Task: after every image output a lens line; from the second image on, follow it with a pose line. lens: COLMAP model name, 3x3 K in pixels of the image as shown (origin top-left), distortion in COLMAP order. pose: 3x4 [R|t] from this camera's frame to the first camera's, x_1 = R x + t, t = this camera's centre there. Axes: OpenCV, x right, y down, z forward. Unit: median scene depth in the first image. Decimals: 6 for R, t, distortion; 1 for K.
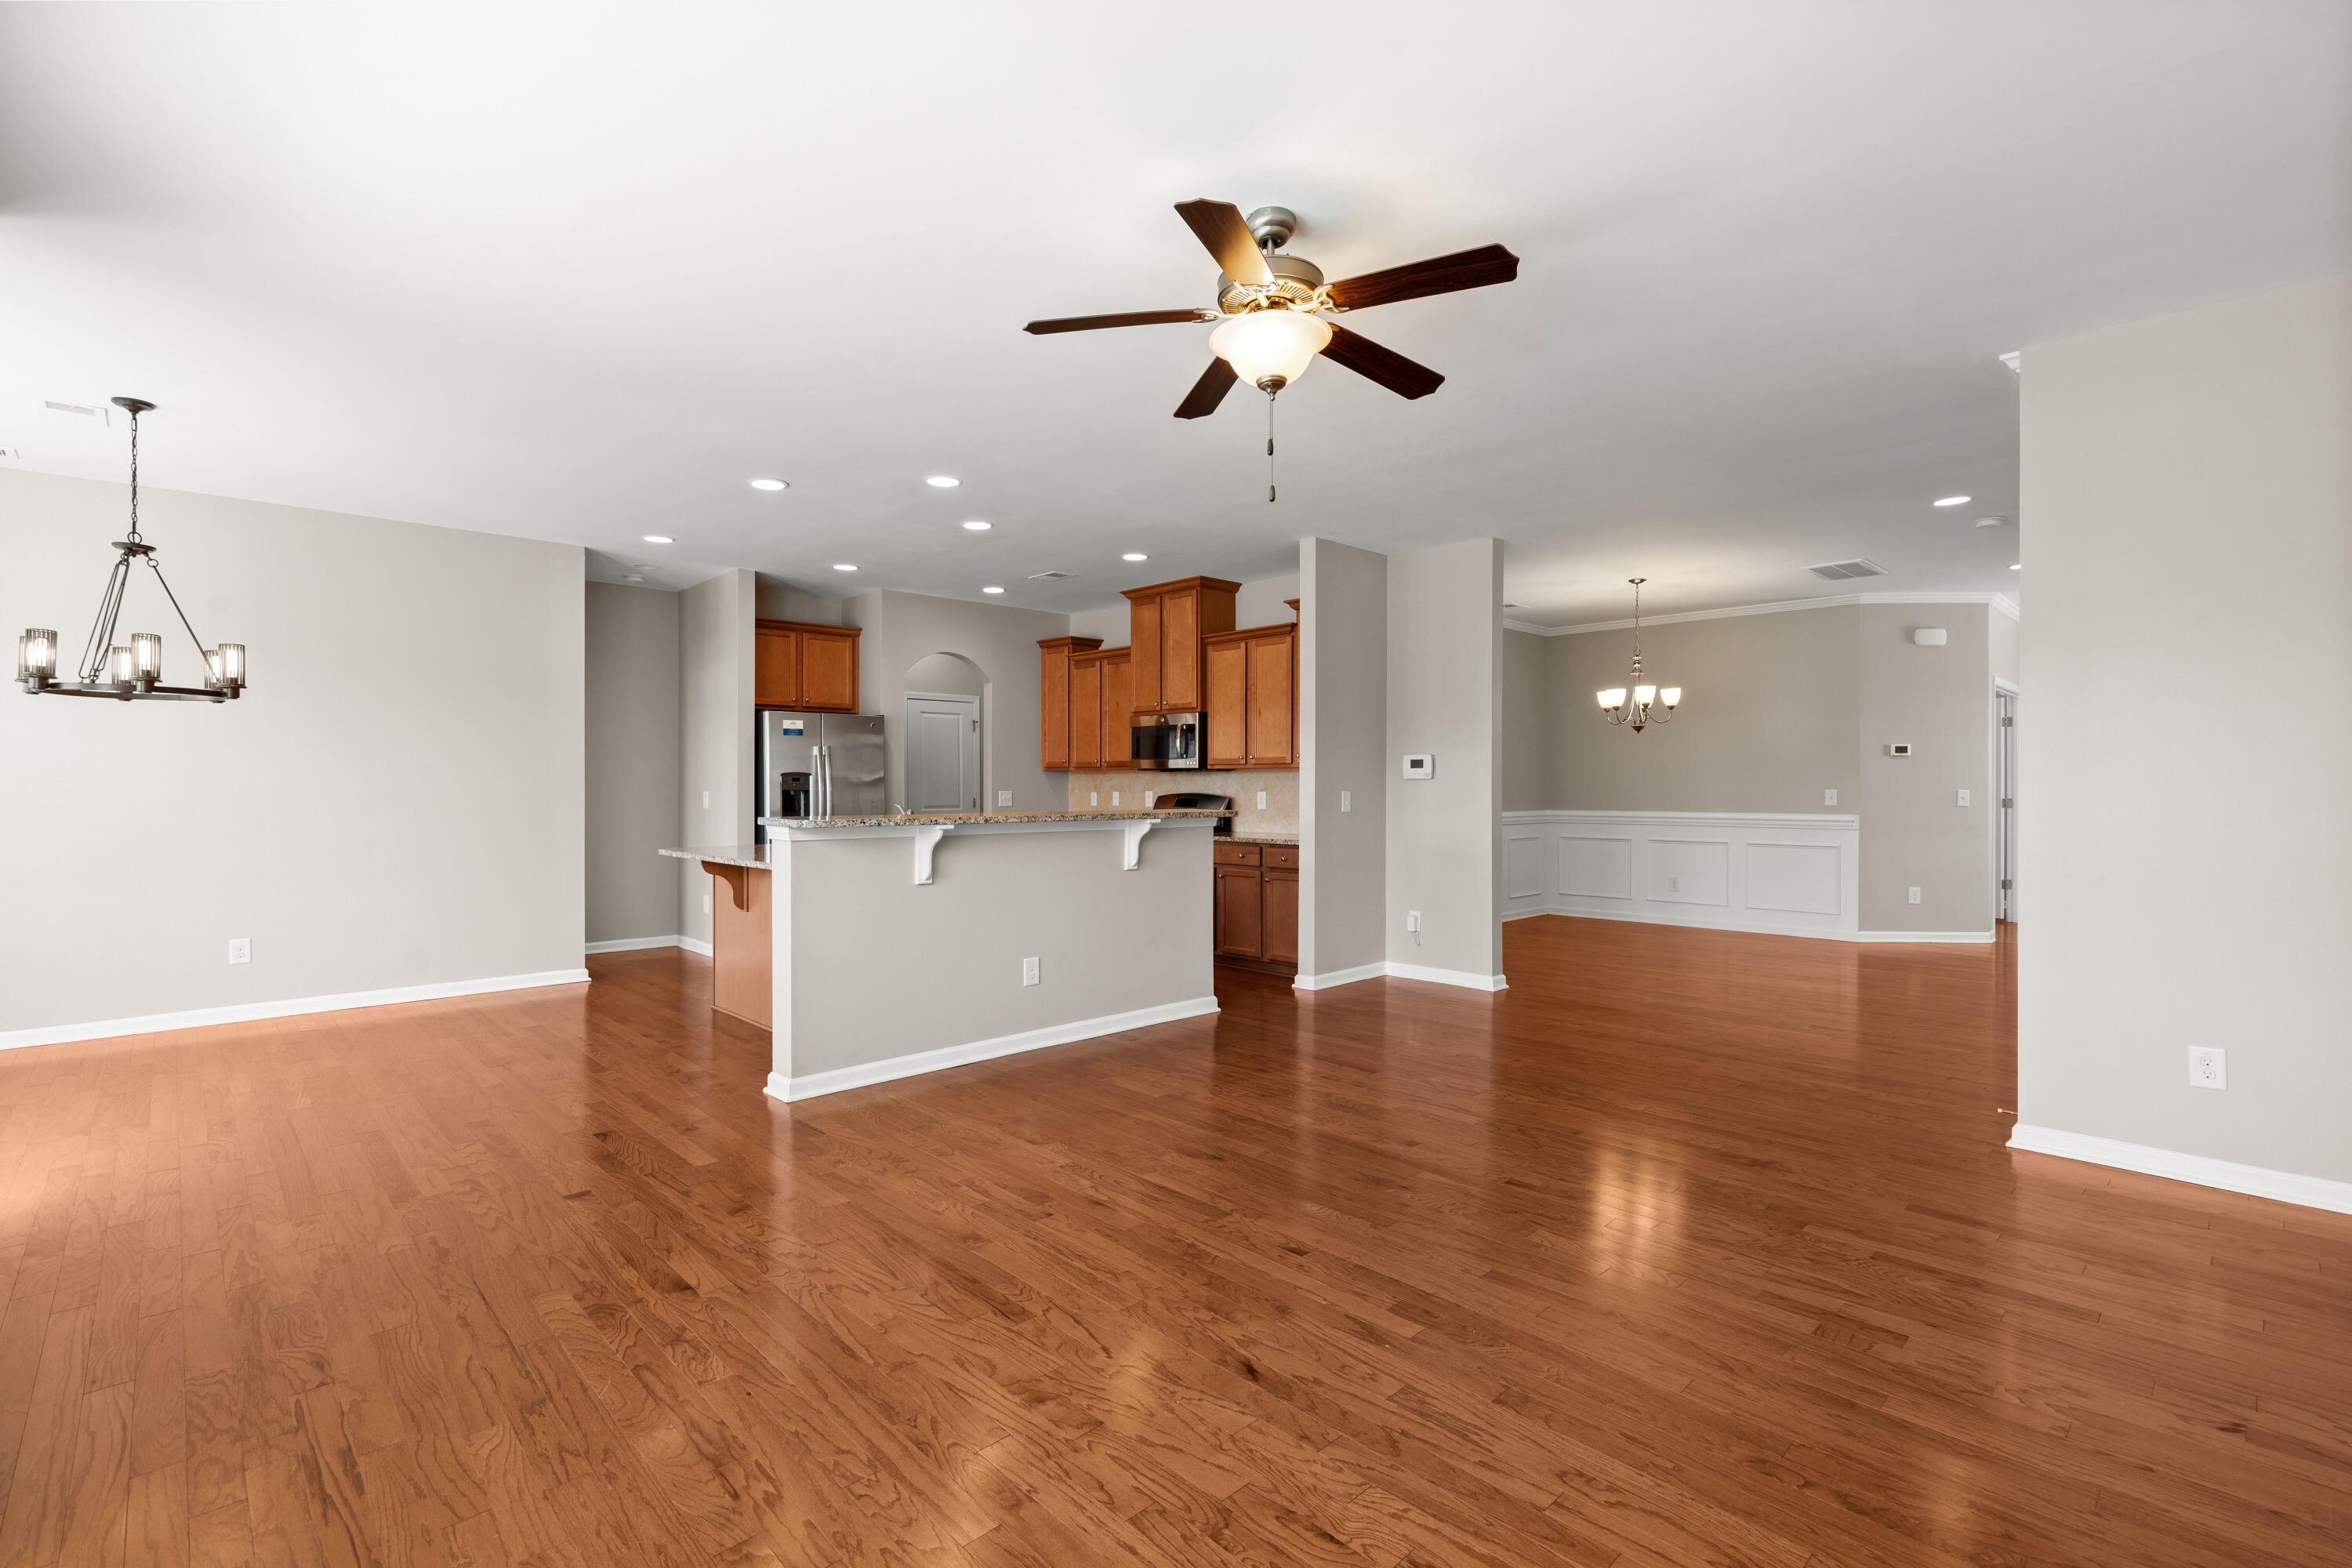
lens RADIAL K [[1056.2, 0, 1174.9], [0, 1056.2, 740.1], [0, 0, 1]] dist [0.054968, 0.000004]
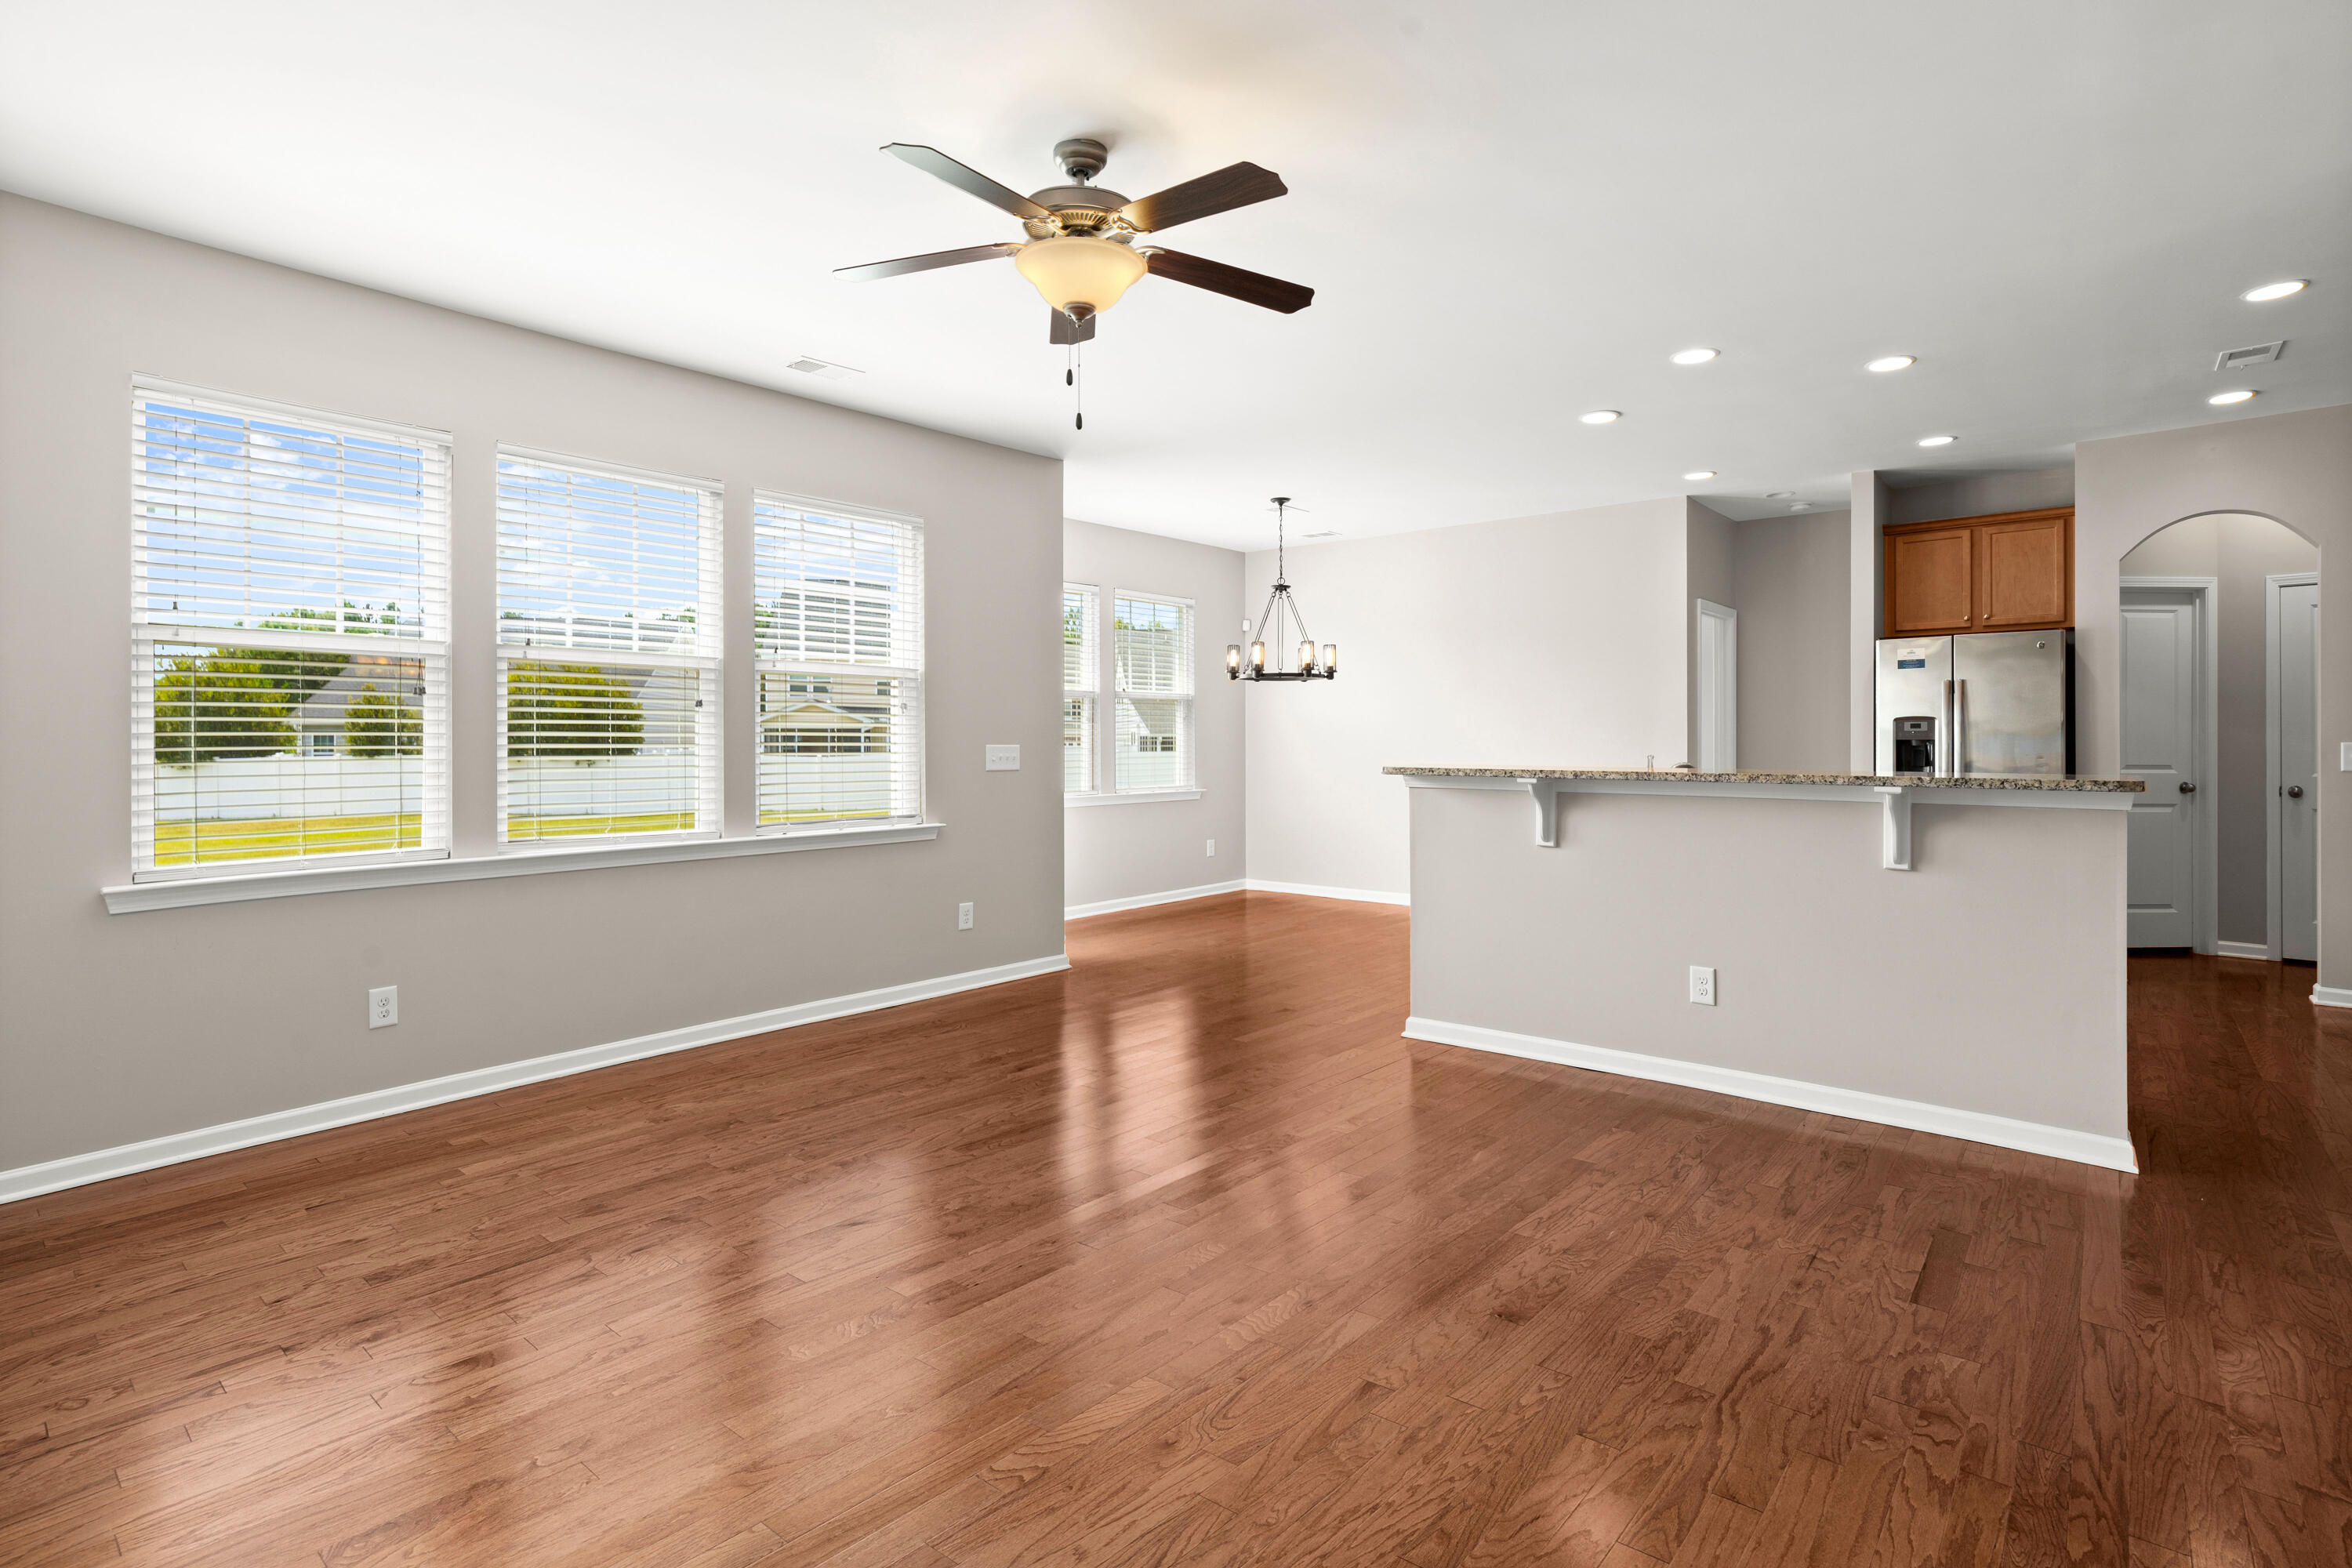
lens RADIAL K [[1184.1, 0, 1186.9], [0, 1184.1, 740.7], [0, 0, 1]] dist [-0.028554, -0.000120]
pose [[0.120552, 0.002935, -0.992703, 0.719534], [0.050792, 0.998668, 0.009120, 0.023353], [0.991407, -0.051521, 0.120243, 0.619929]]
